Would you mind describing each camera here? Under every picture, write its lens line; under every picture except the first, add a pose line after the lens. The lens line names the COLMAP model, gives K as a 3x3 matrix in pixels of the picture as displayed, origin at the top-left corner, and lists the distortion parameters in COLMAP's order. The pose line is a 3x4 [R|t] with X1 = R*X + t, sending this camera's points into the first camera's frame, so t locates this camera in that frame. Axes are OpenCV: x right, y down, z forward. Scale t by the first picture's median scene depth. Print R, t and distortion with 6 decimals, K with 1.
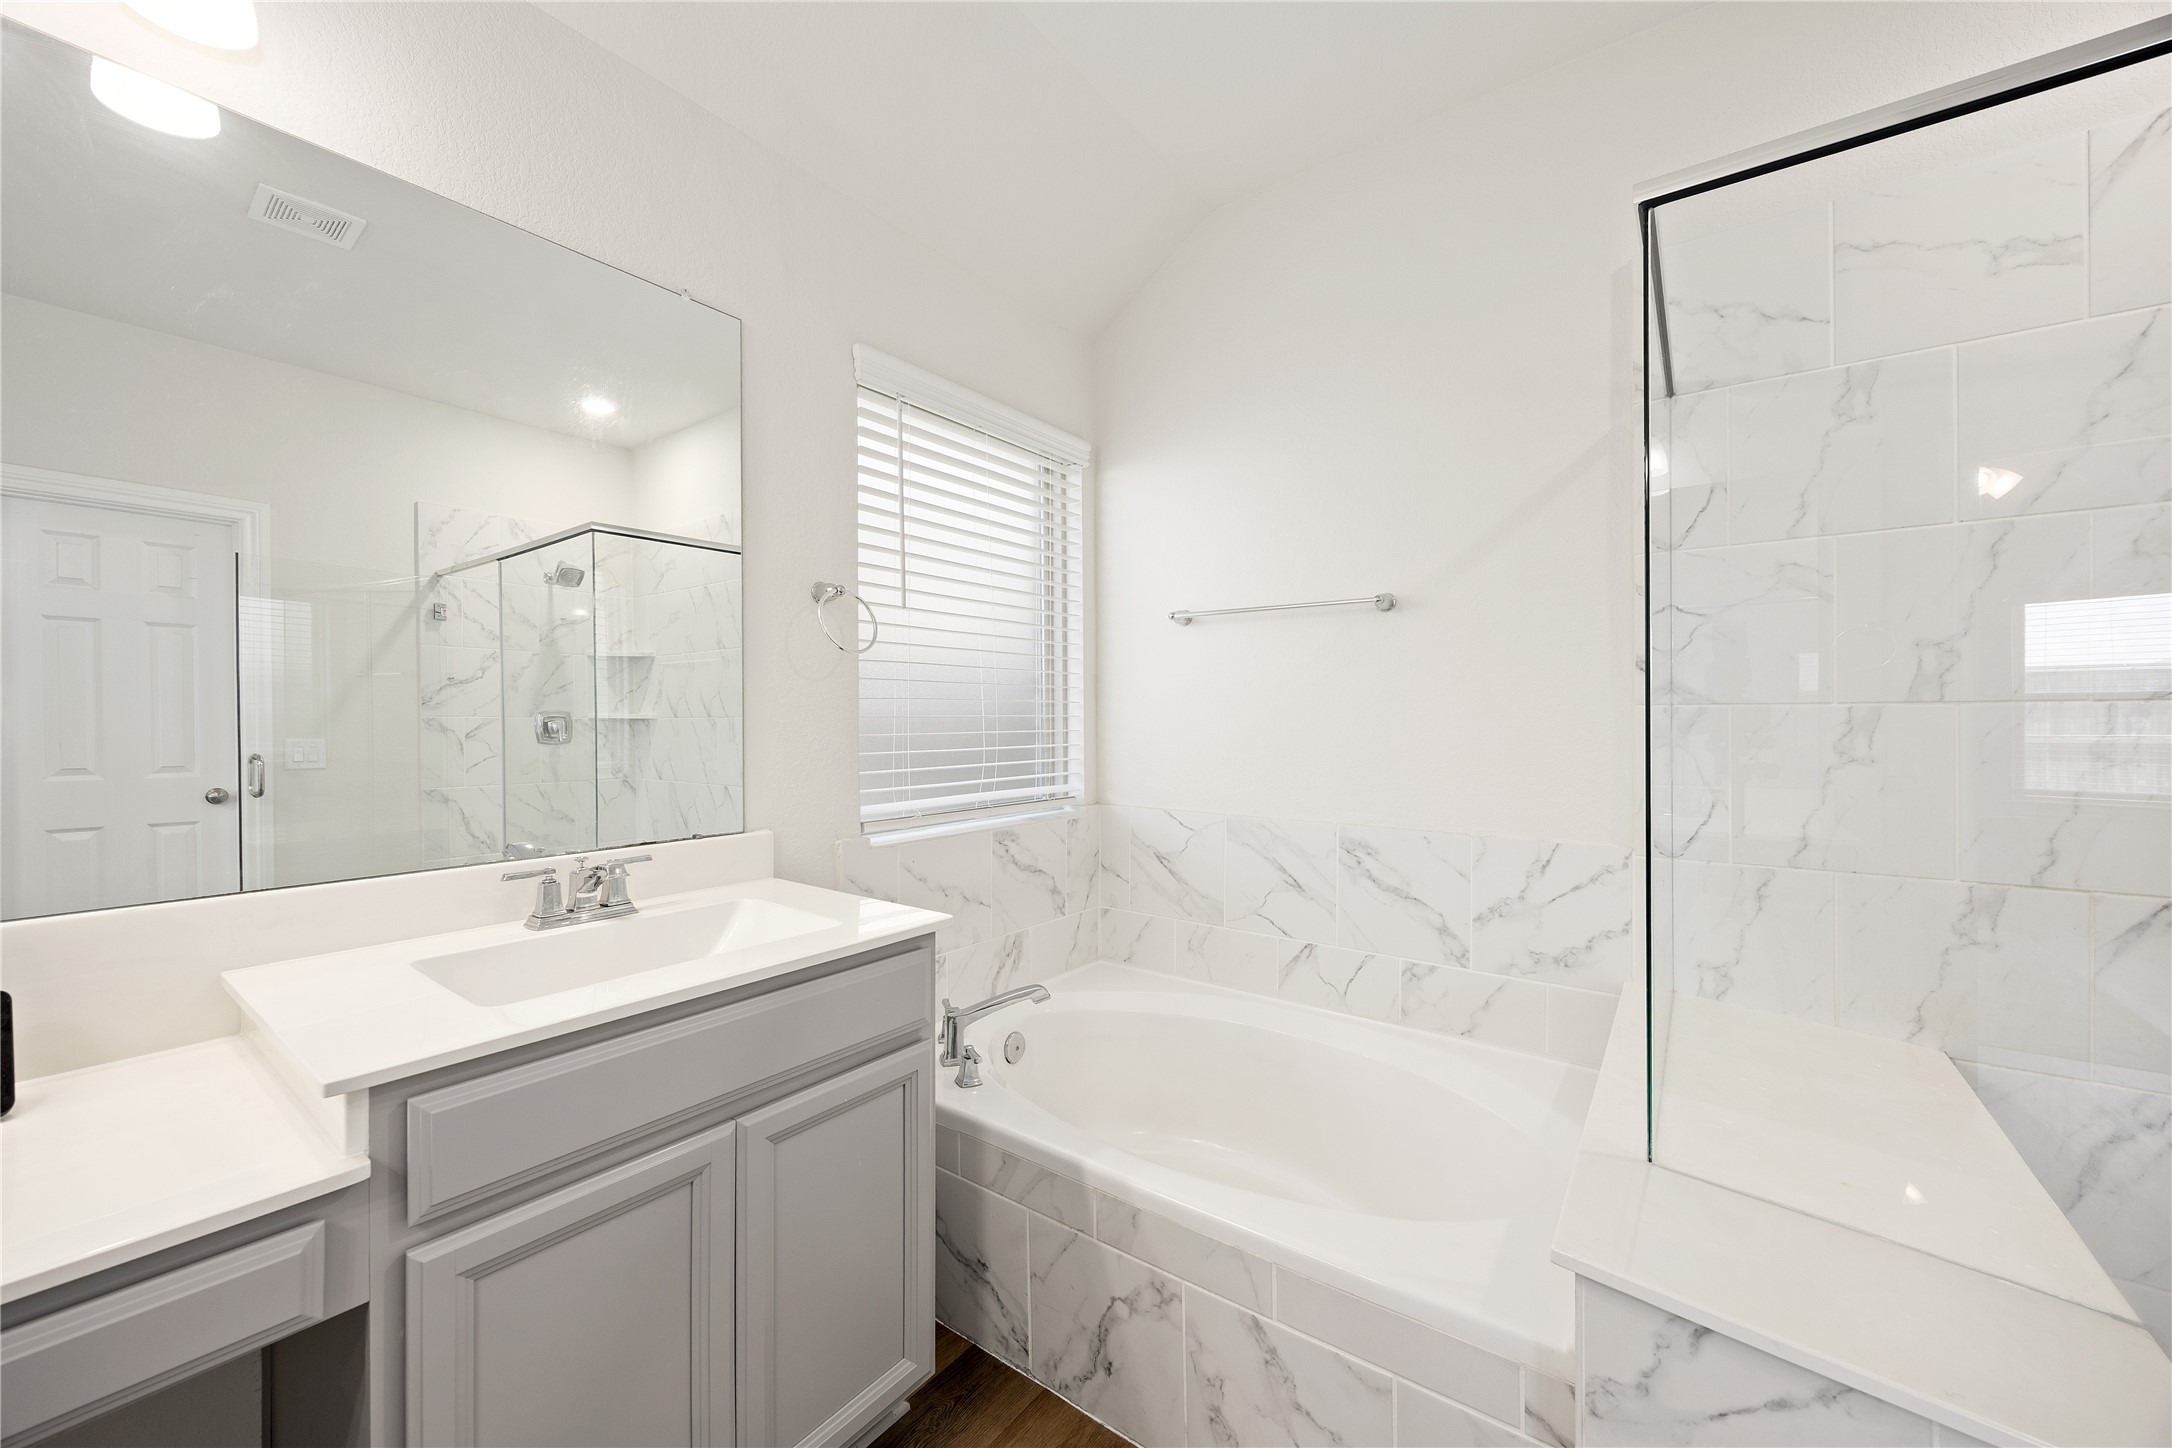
lens RADIAL K [[835.8, 0, 1080.4], [0, 835.8, 715.8], [0, 0, 1]] dist [-0.000864, 0.000034]
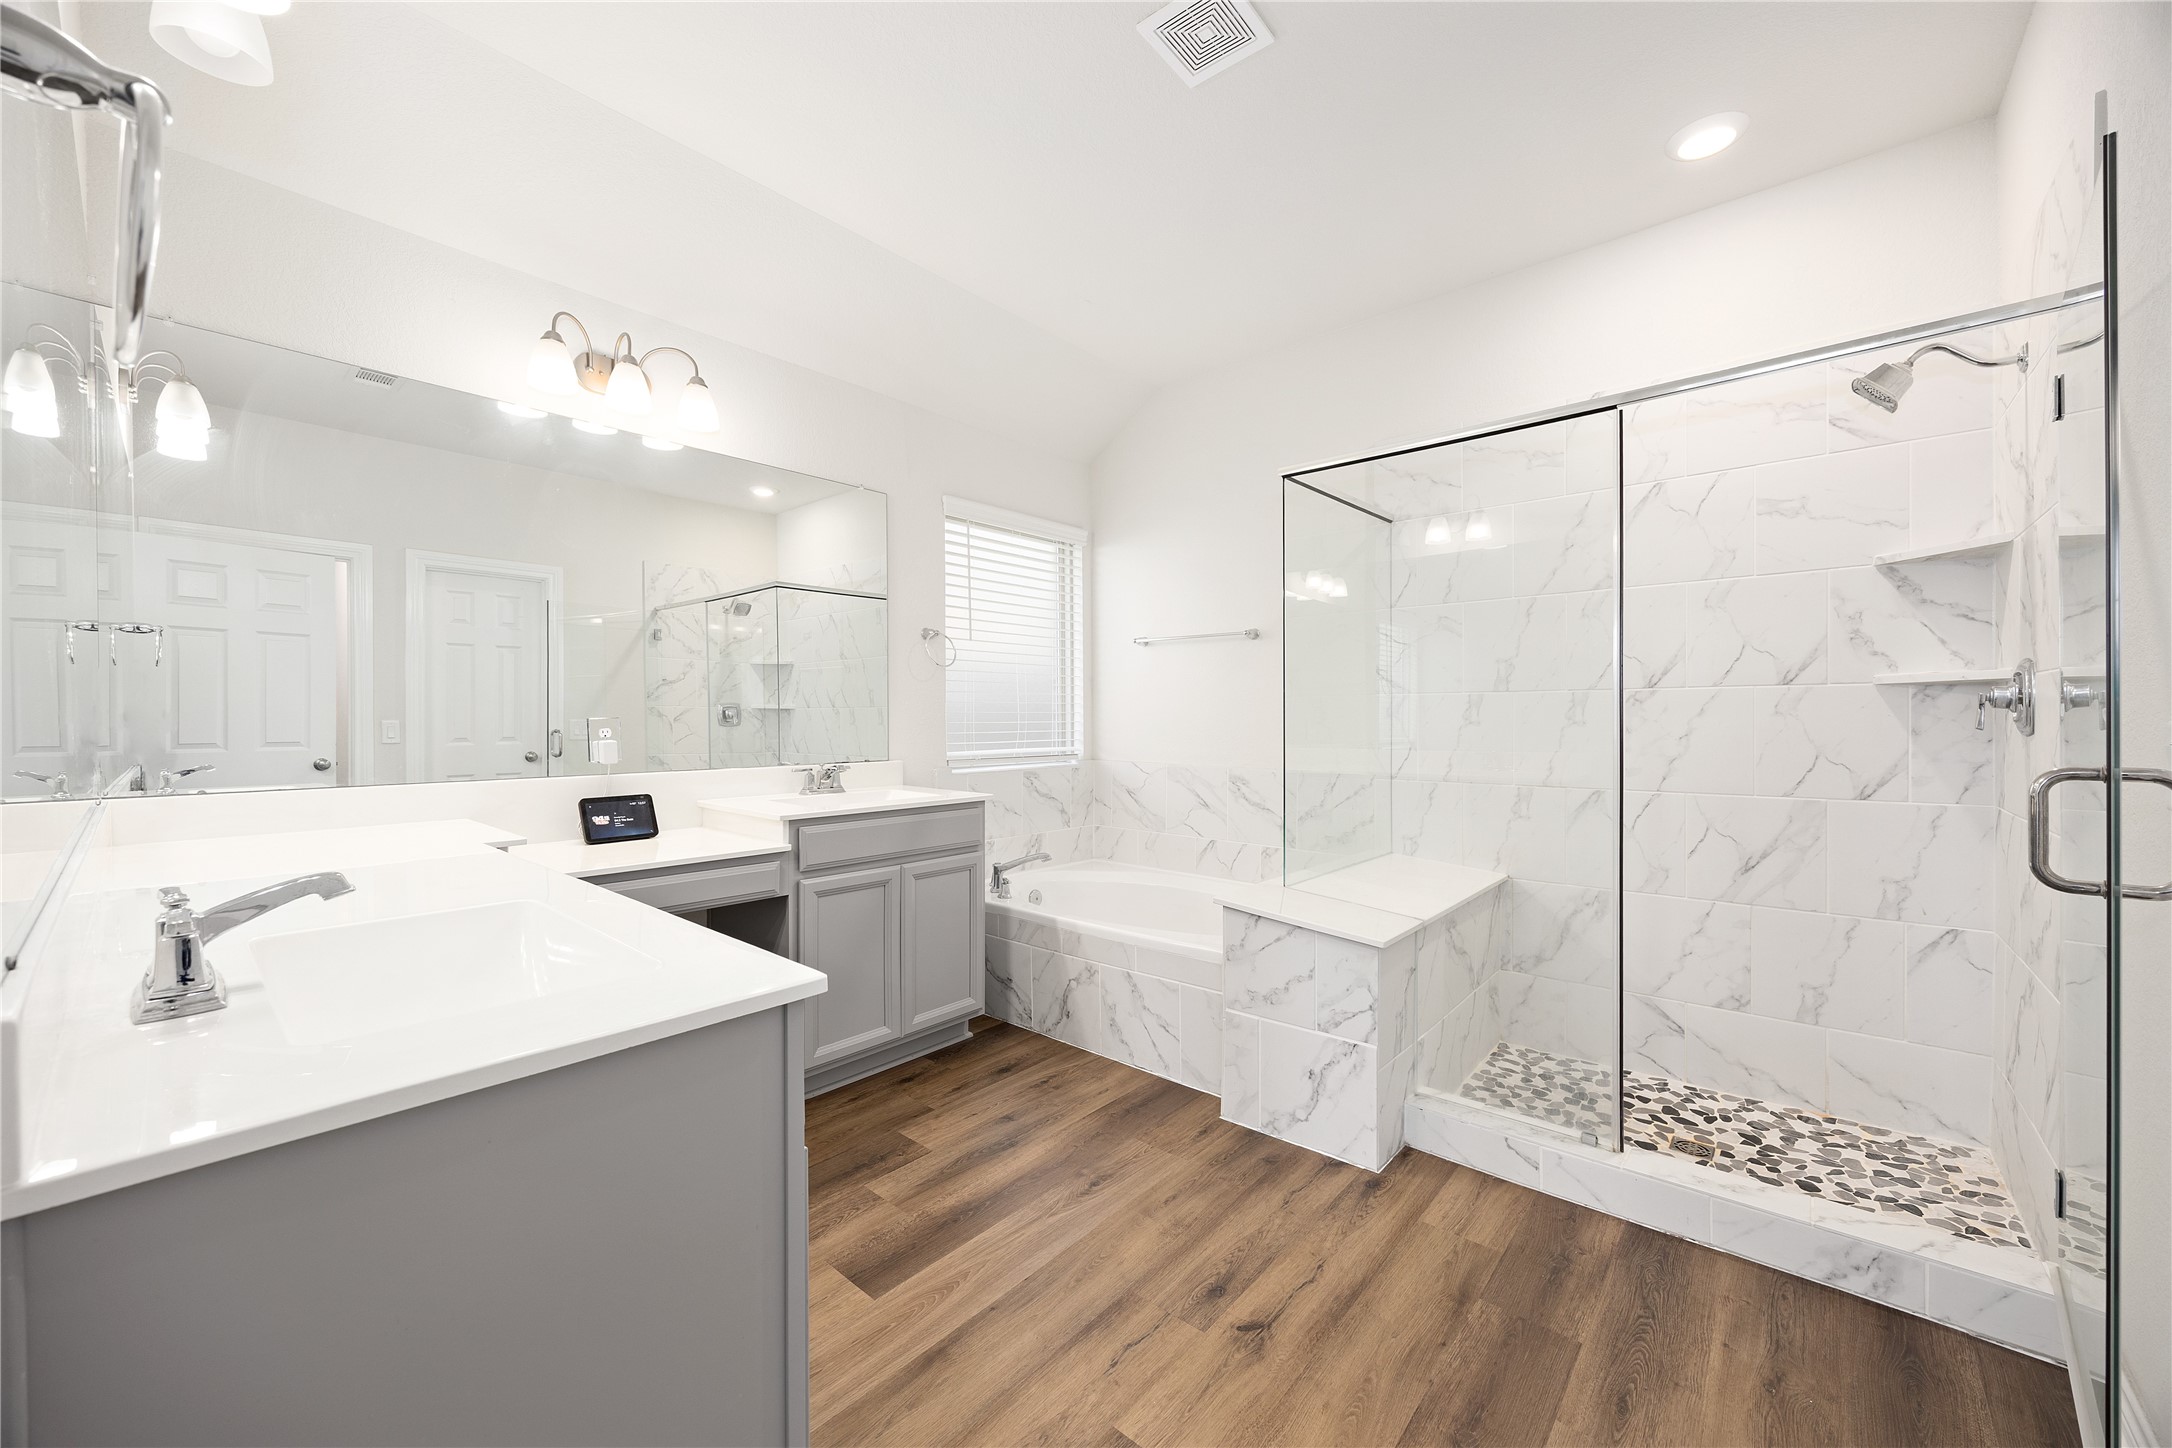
lens RADIAL K [[835.8, 0, 1080.4], [0, 835.8, 715.8], [0, 0, 1]] dist [-0.000864, 0.000034]
pose [[0.996862, 0.000561, -0.079162, 0.168938], [-0.000489, 0.999999, 0.000938, 0.030423], [0.079162, -0.000896, 0.996861, -0.782941]]
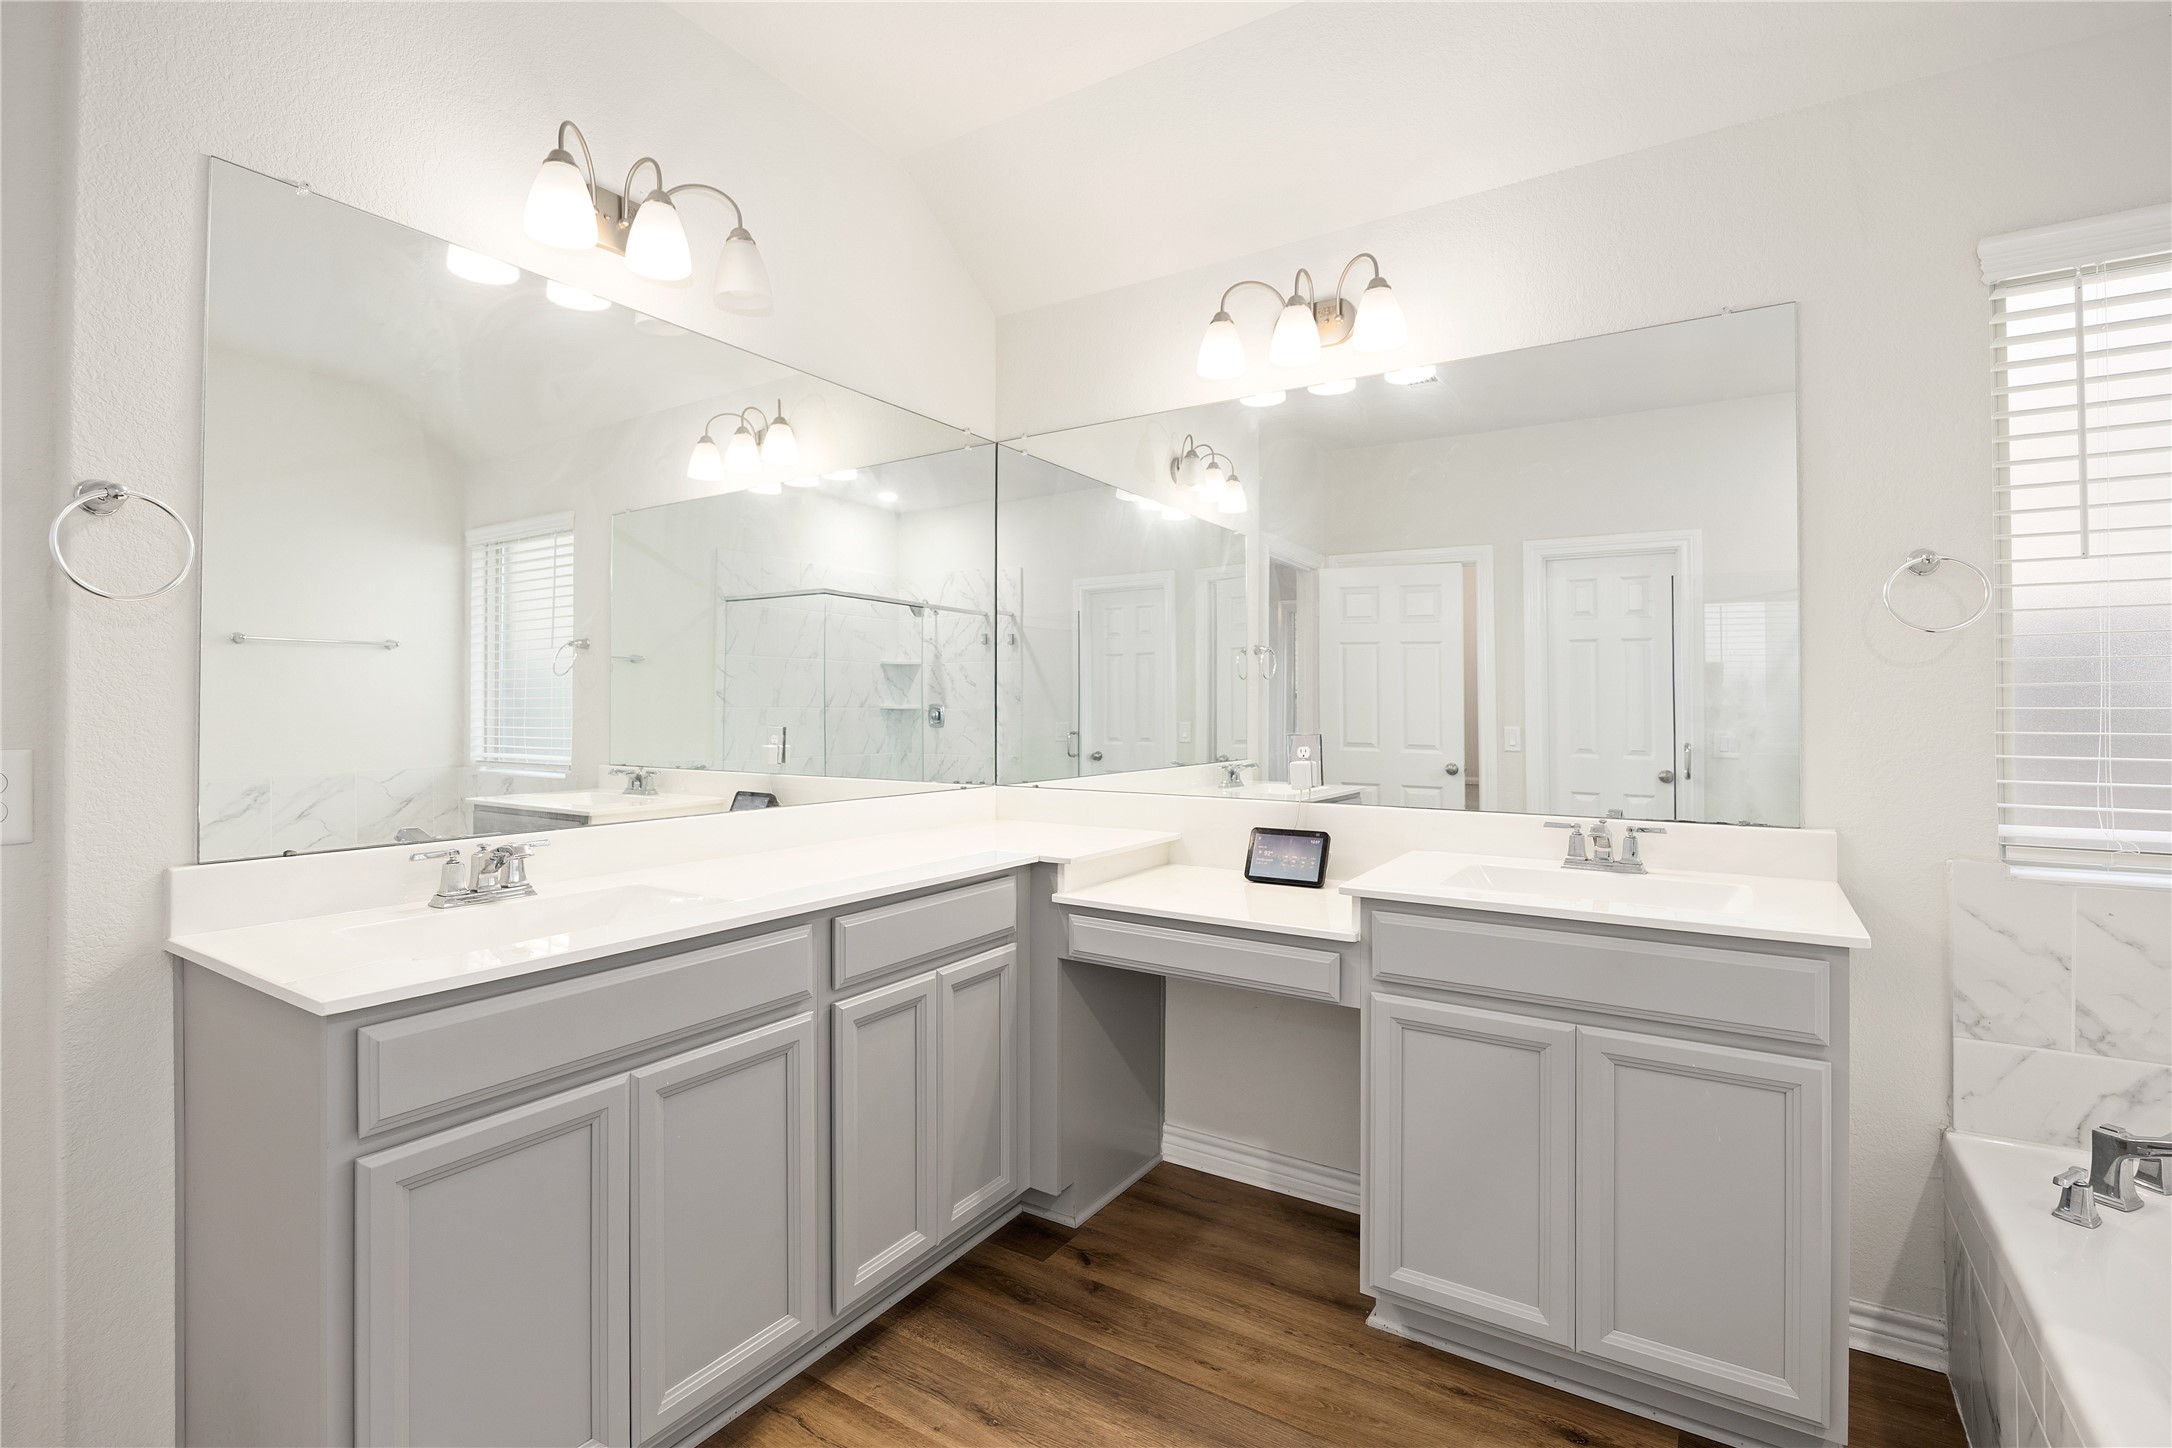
lens RADIAL K [[1008.2, 0, 1084.0], [0, 1008.2, 702.8], [0, 0, 1]] dist [-0.024284, -0.000020]
pose [[0.069131, -0.008985, -0.997567, 0.607221], [-0.002456, 0.999955, -0.009177, 0.006810], [0.997605, 0.003085, 0.069106, 0.085827]]
